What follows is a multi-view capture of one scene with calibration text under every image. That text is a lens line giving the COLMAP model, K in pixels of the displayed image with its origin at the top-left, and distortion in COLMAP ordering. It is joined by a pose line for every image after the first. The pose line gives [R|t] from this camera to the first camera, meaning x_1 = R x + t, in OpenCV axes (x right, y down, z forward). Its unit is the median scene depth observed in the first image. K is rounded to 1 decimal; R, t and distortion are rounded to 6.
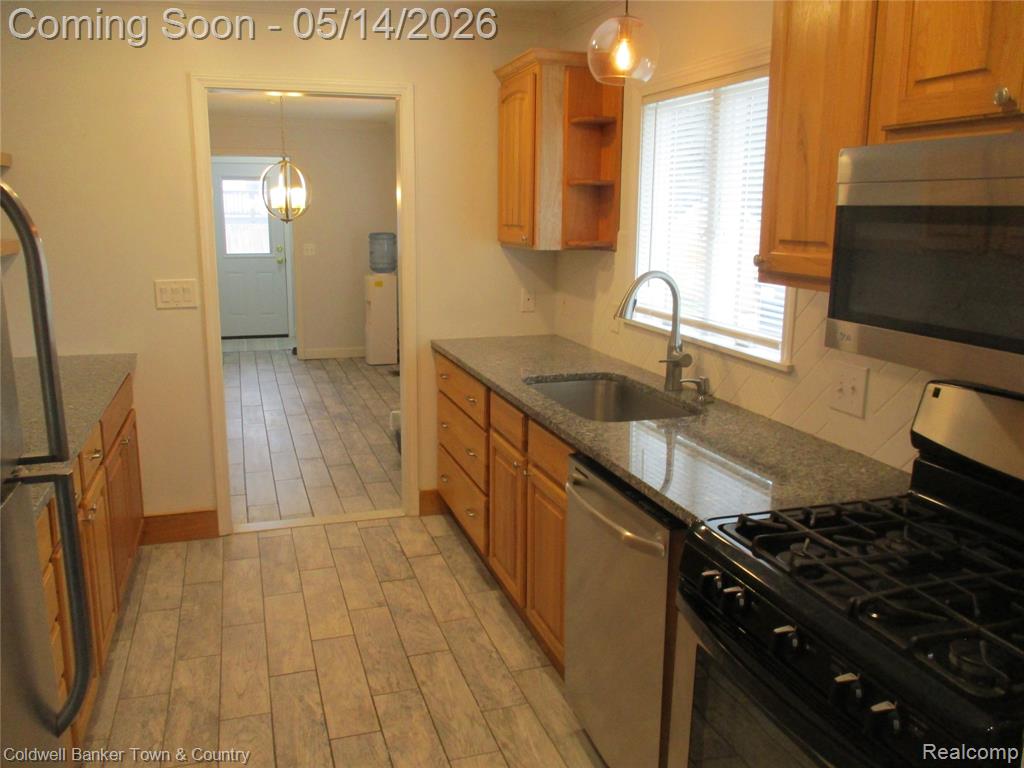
lens RADIAL K [[854.9, 0, 514.6], [0, 854.9, 381.4], [0, 0, 1]] dist [-0.044169, 0.033973]
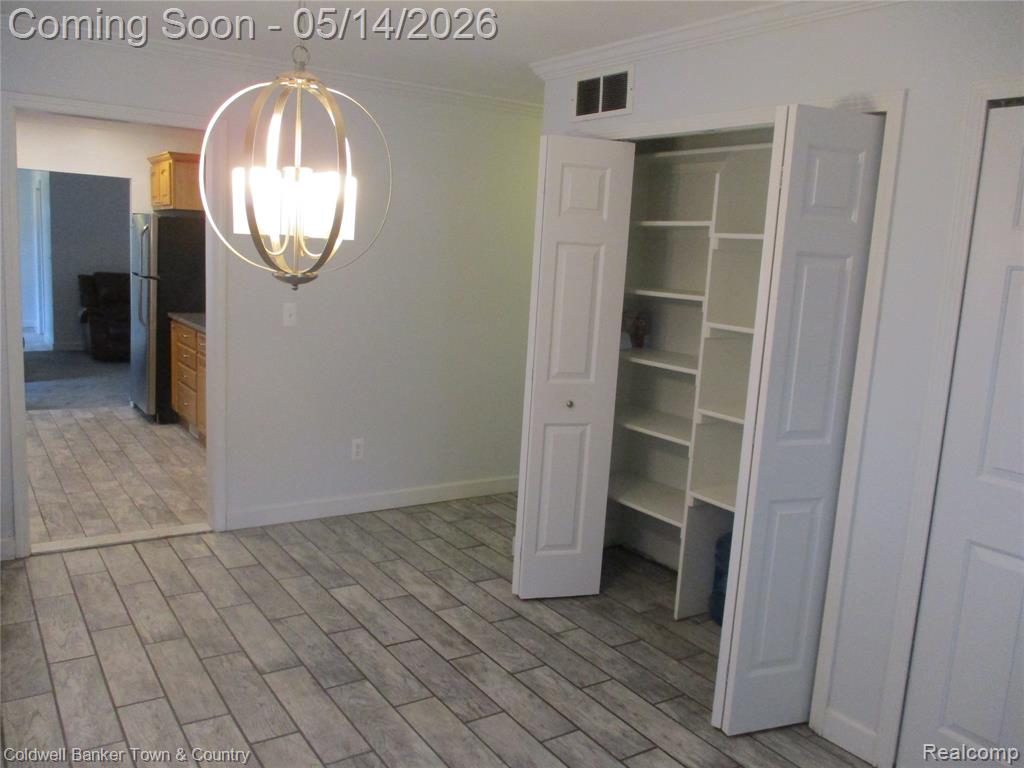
lens RADIAL K [[854.9, 0, 513.6], [0, 854.9, 380.0], [0, 0, 1]] dist [-0.044169, 0.033973]
pose [[-0.961619, -0.020299, -0.273636, -0.206736], [-0.113588, 0.937246, 0.329647, -0.207403], [0.249773, 0.348077, -0.903579, 1.031419]]
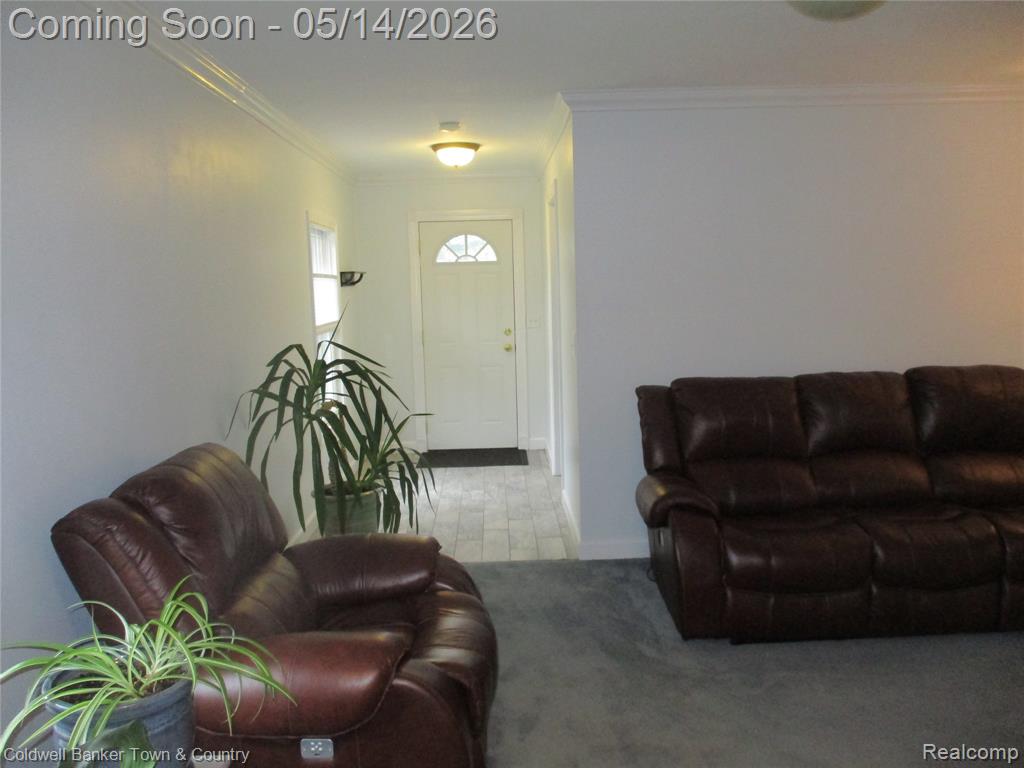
lens RADIAL K [[854.9, 0, 506.9], [0, 854.9, 381.9], [0, 0, 1]] dist [-0.044169, 0.033973]
pose [[-0.955791, -0.020922, 0.293303, -0.146280], [0.073425, 0.948886, 0.306959, -0.155594], [-0.284733, 0.314925, -0.905400, 0.776390]]
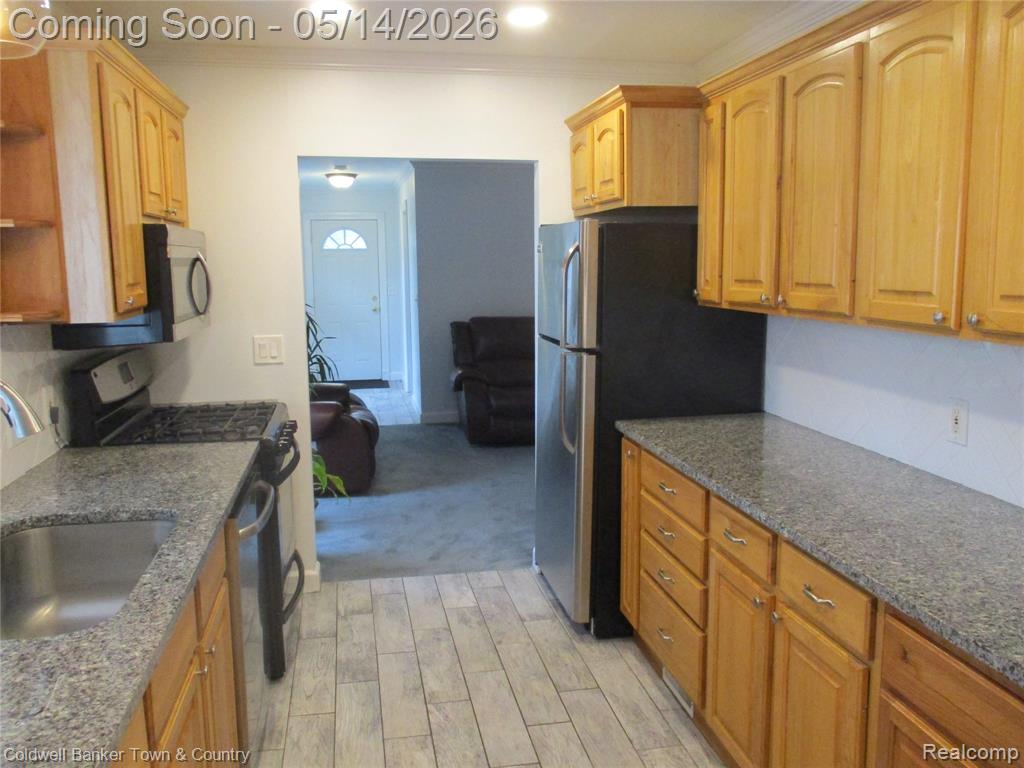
lens RADIAL K [[854.9, 0, 516.0], [0, 854.9, 386.5], [0, 0, 1]] dist [-0.044169, 0.033973]
pose [[-0.992307, -0.018844, 0.122355, -0.178904], [0.023966, 0.940407, 0.339205, -0.179831], [-0.121456, 0.339528, -0.932721, 0.893905]]
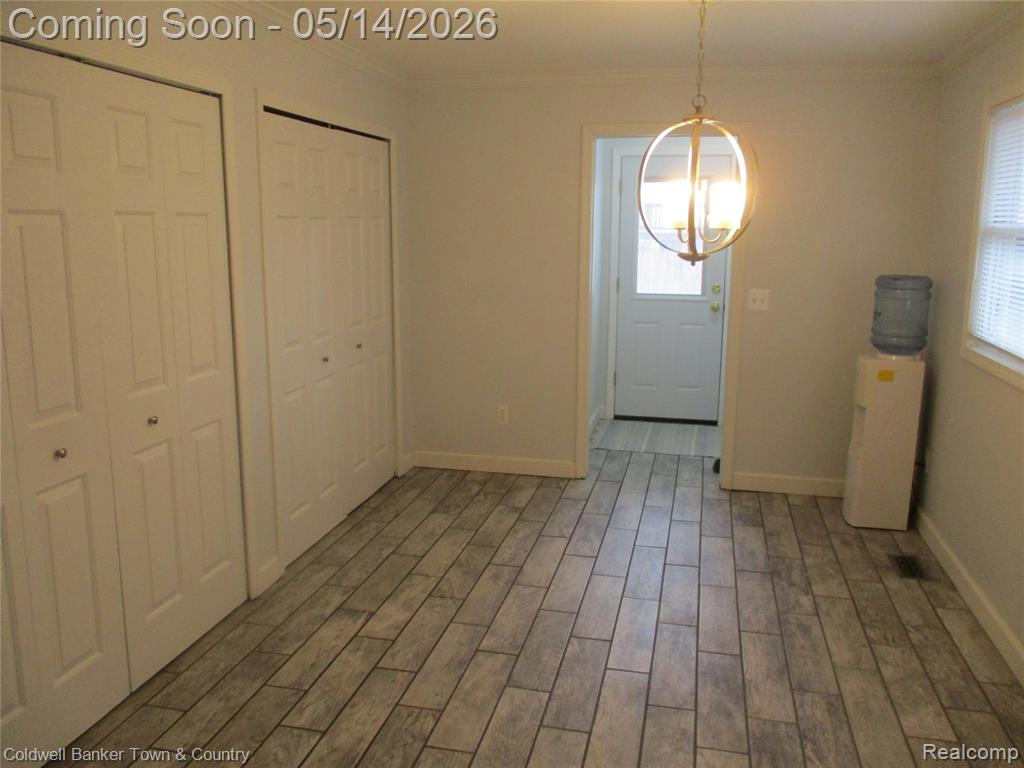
lens RADIAL K [[854.9, 0, 510.6], [0, 854.9, 380.6], [0, 0, 1]] dist [-0.044169, 0.033973]
pose [[0.859833, 0.092814, -0.502069, -0.097199], [-0.102184, 0.994726, 0.008889, -0.092799], [0.500246, 0.043660, 0.864782, 0.448218]]
